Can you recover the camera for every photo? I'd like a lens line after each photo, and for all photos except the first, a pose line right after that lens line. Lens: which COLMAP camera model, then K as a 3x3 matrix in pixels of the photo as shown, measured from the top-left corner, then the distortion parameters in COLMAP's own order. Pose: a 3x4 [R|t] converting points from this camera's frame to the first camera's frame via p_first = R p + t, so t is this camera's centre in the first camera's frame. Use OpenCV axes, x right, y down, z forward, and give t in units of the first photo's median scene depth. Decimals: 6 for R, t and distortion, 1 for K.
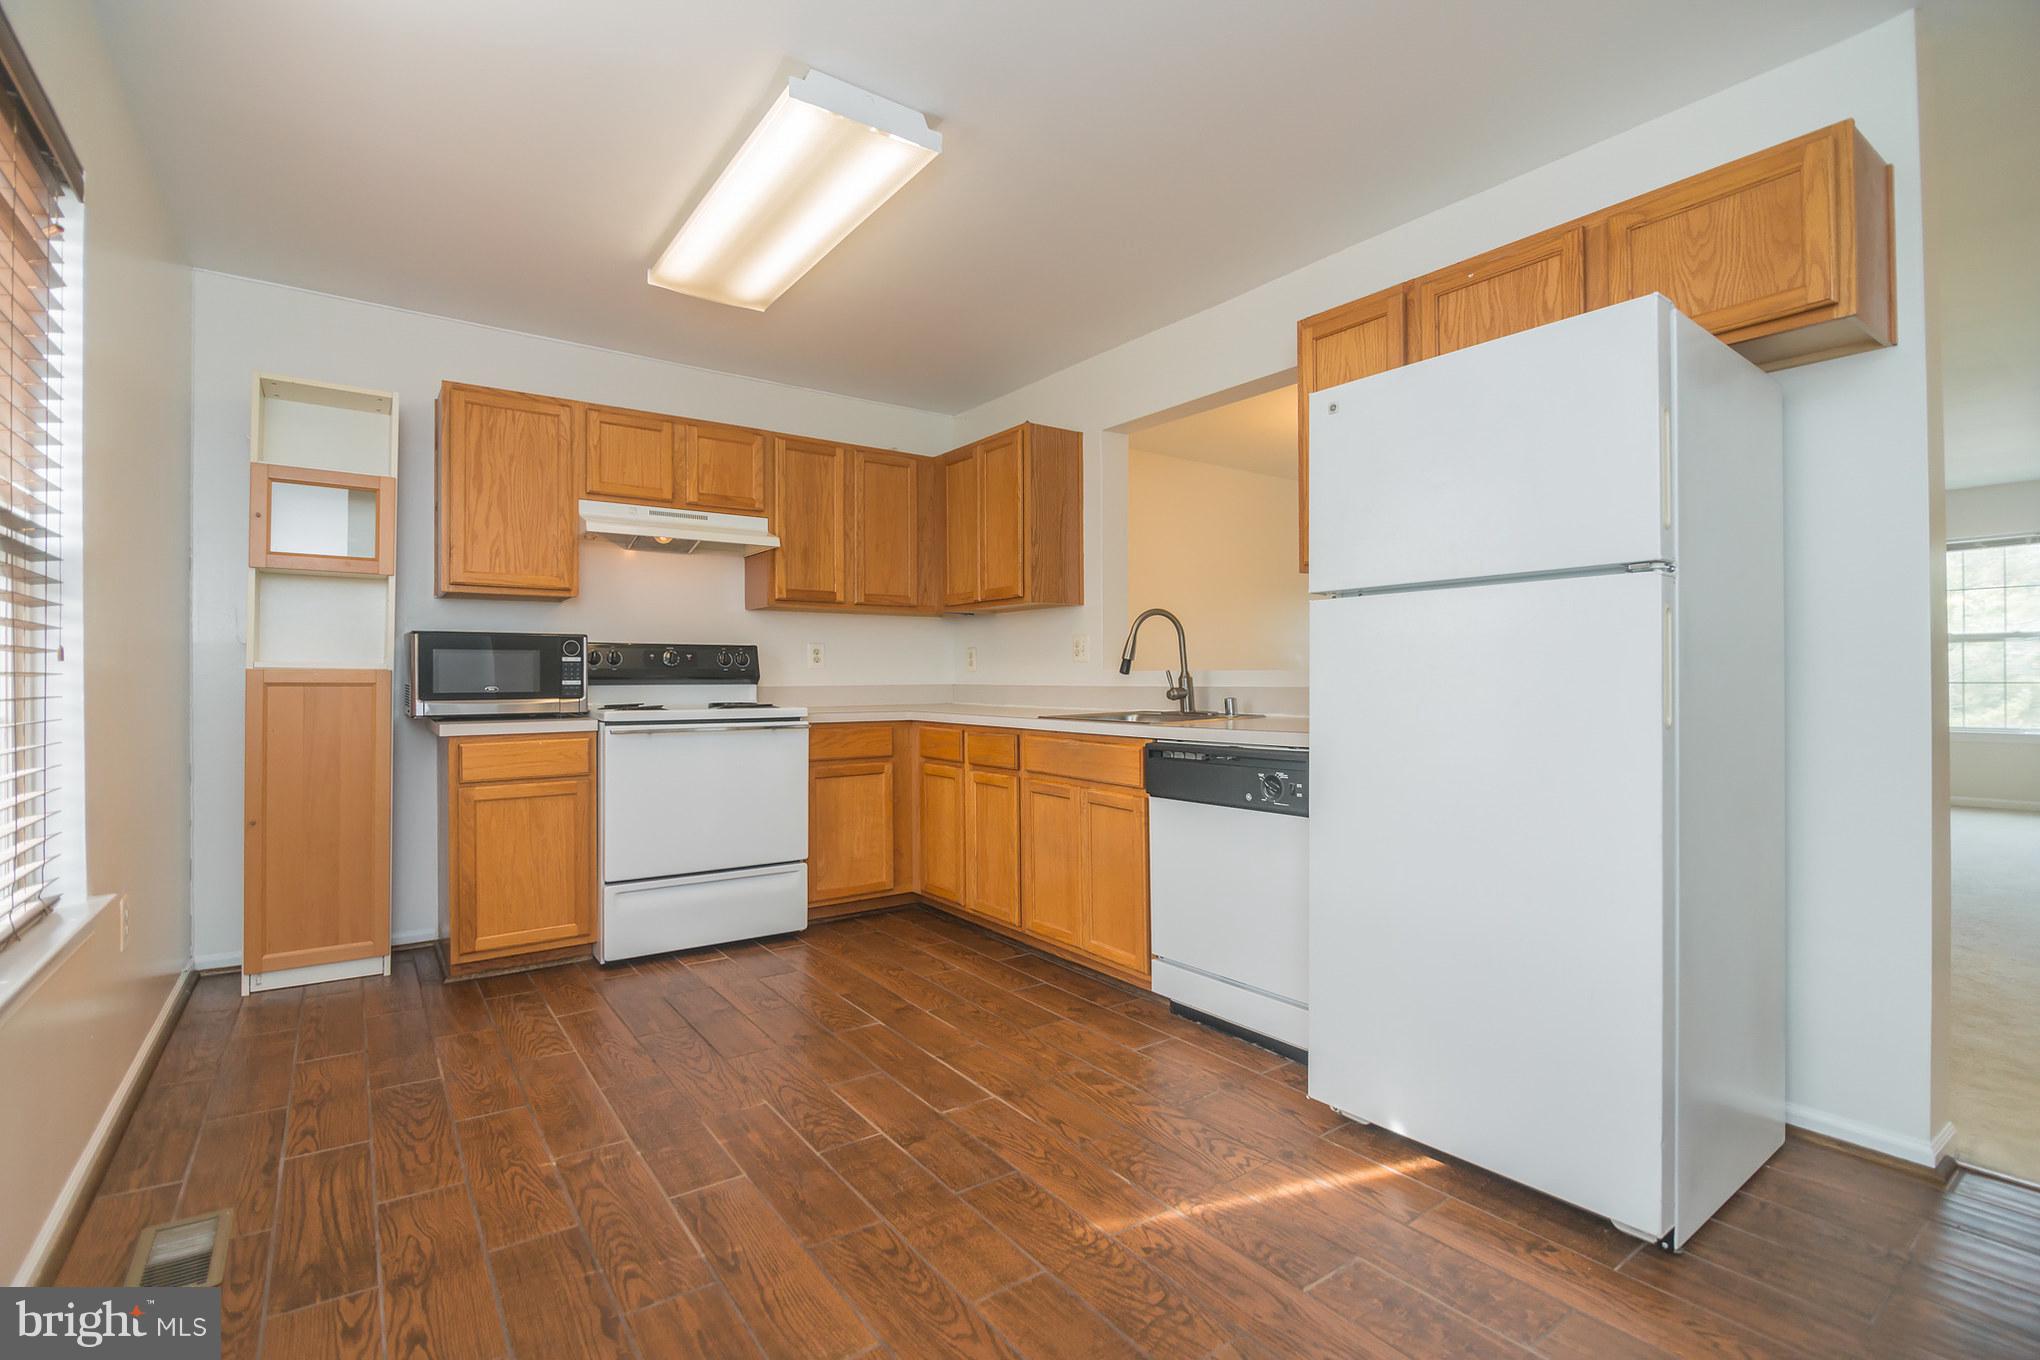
lens RADIAL K [[905.3, 0, 1017.4], [0, 905.3, 674.6], [0, 0, 1]] dist [-0.001843, -0.008448]
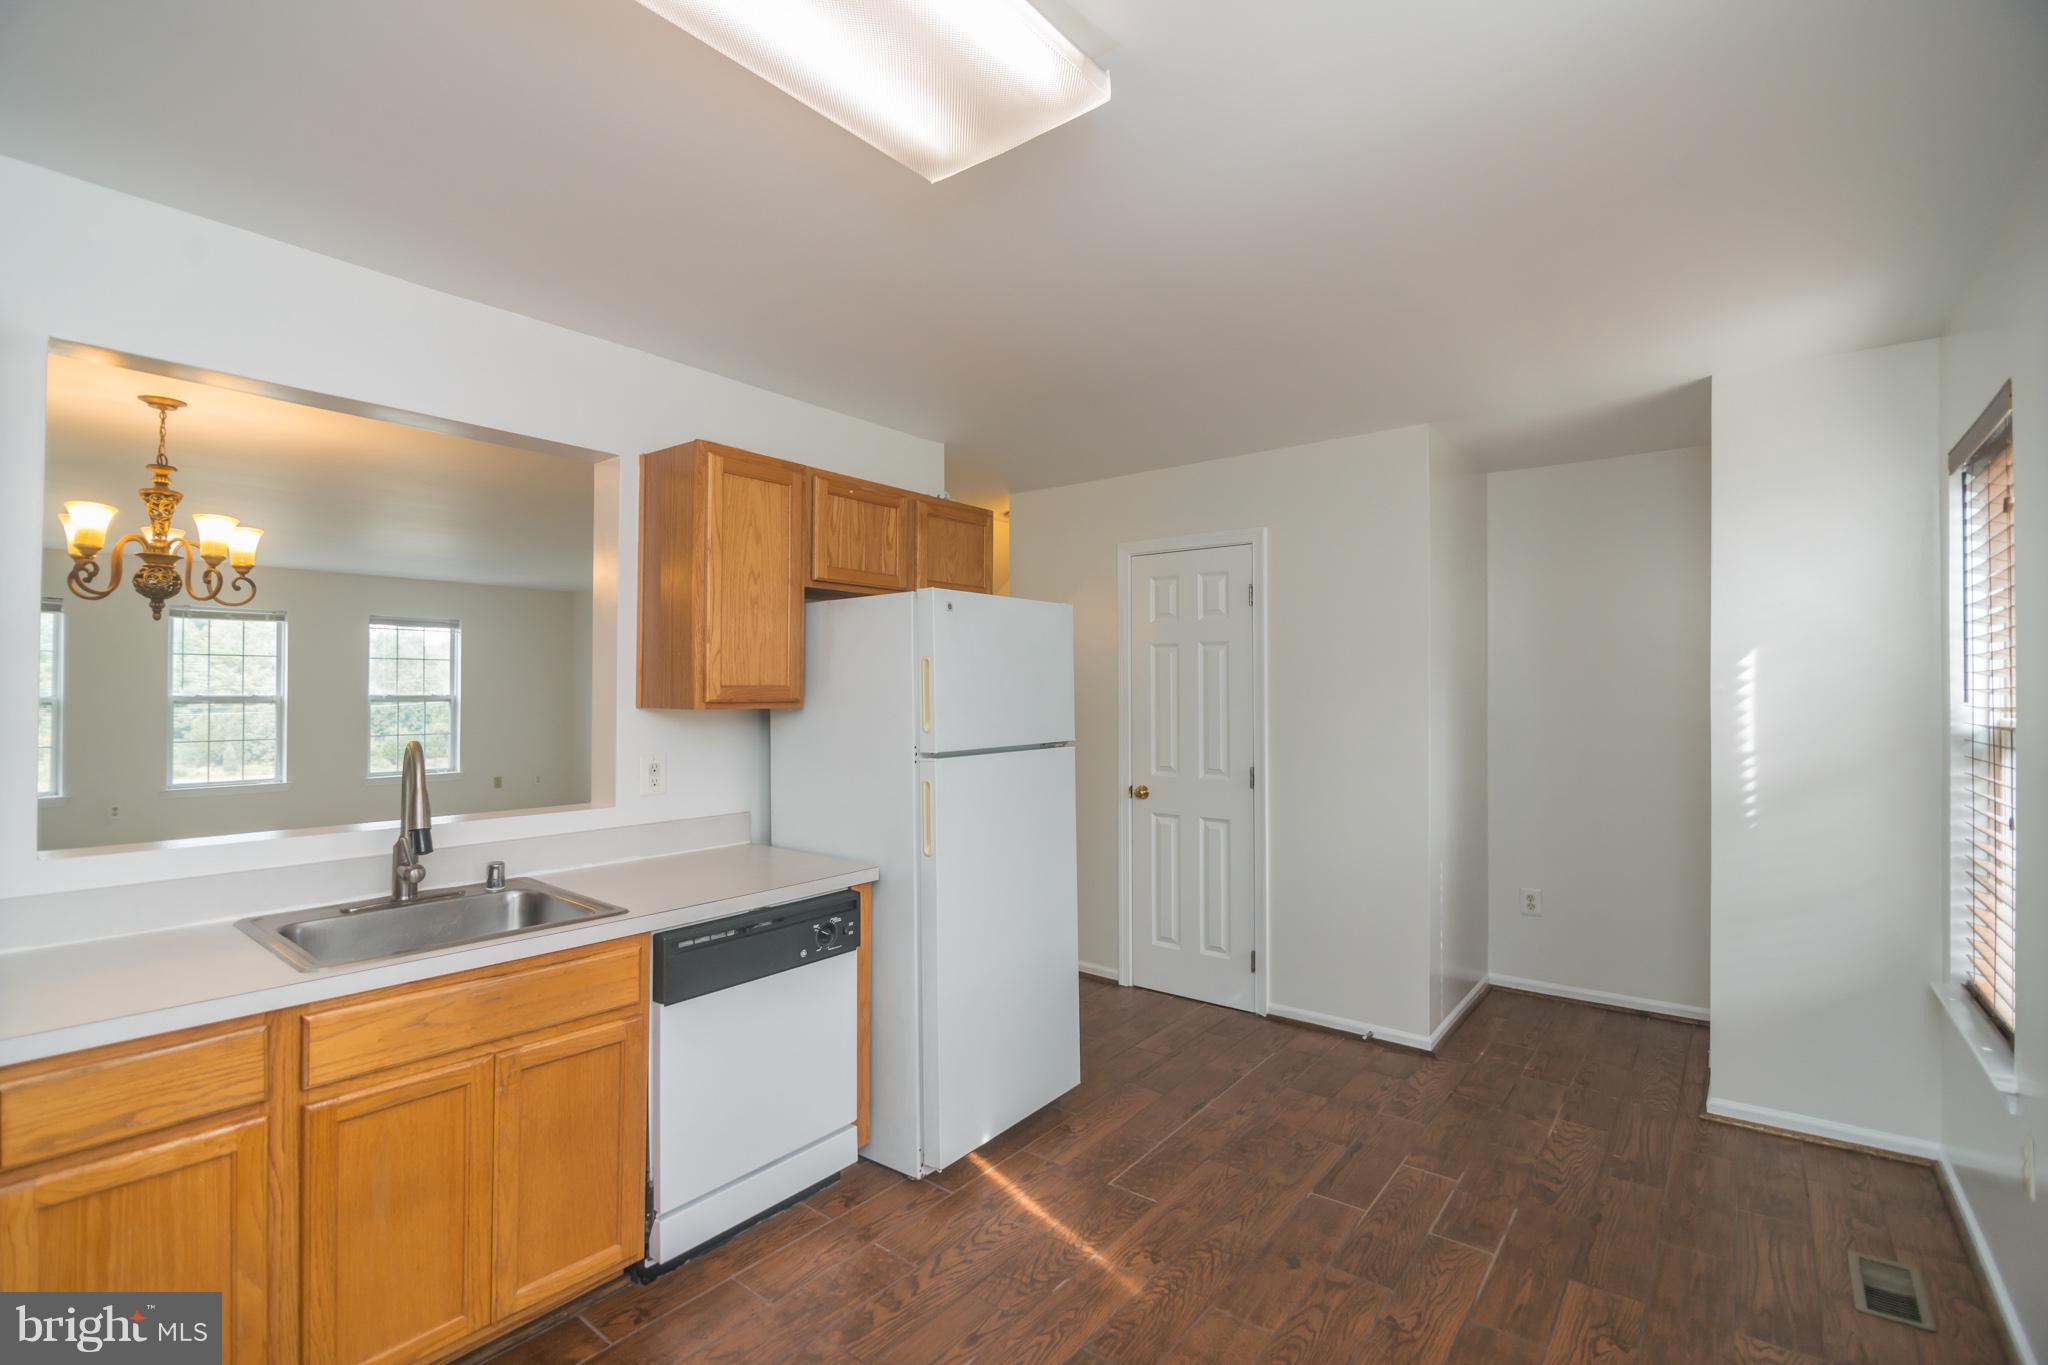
lens RADIAL K [[912.0, 0, 1015.8], [0, 912.0, 689.5], [0, 0, 1]] dist [-0.013851, -0.000216]
pose [[-0.247942, 0.009255, 0.968731, -0.502922], [-0.000989, 0.999951, -0.009807, -0.093401], [-0.968774, -0.003390, -0.247921, 0.684828]]
